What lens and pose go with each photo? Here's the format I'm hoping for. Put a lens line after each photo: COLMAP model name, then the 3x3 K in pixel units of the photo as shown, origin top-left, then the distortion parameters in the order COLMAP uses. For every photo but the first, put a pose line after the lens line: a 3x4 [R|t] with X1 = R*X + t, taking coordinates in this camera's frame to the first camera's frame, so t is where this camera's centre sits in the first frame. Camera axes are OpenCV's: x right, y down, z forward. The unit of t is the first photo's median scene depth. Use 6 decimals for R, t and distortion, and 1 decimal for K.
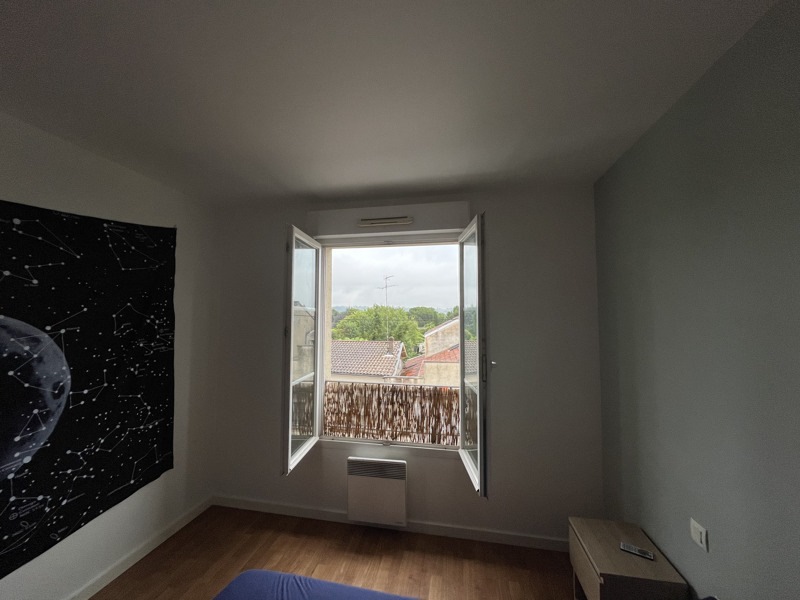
lens RADIAL K [[319.6, 0, 398.0], [0, 319.6, 299.4], [0, 0, 1]] dist [0.000196, 0.000089]
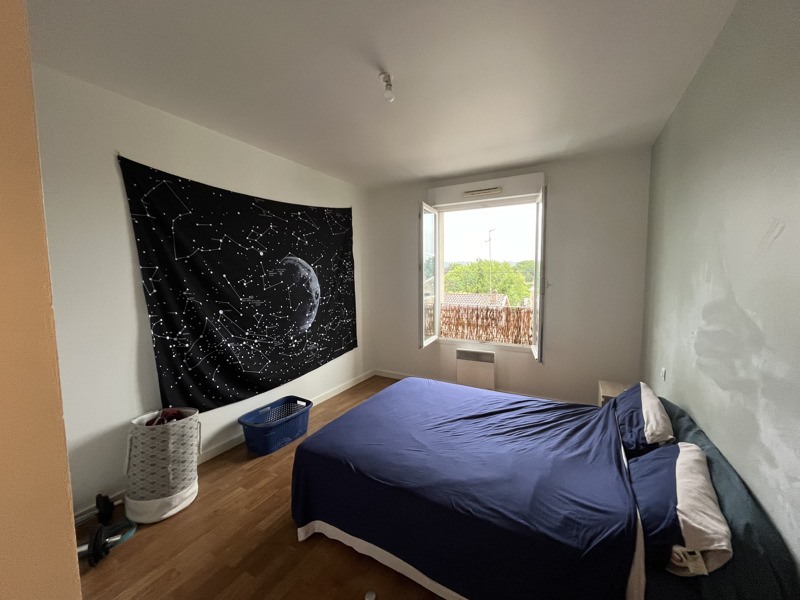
lens RADIAL K [[319.6, 0, 398.0], [0, 319.6, 299.4], [0, 0, 1]] dist [0.000196, 0.000089]
pose [[0.949846, 0.014138, -0.312398, 0.059998], [0.029286, 0.990566, 0.133871, 0.034547], [0.311343, -0.136306, 0.940471, -0.559885]]
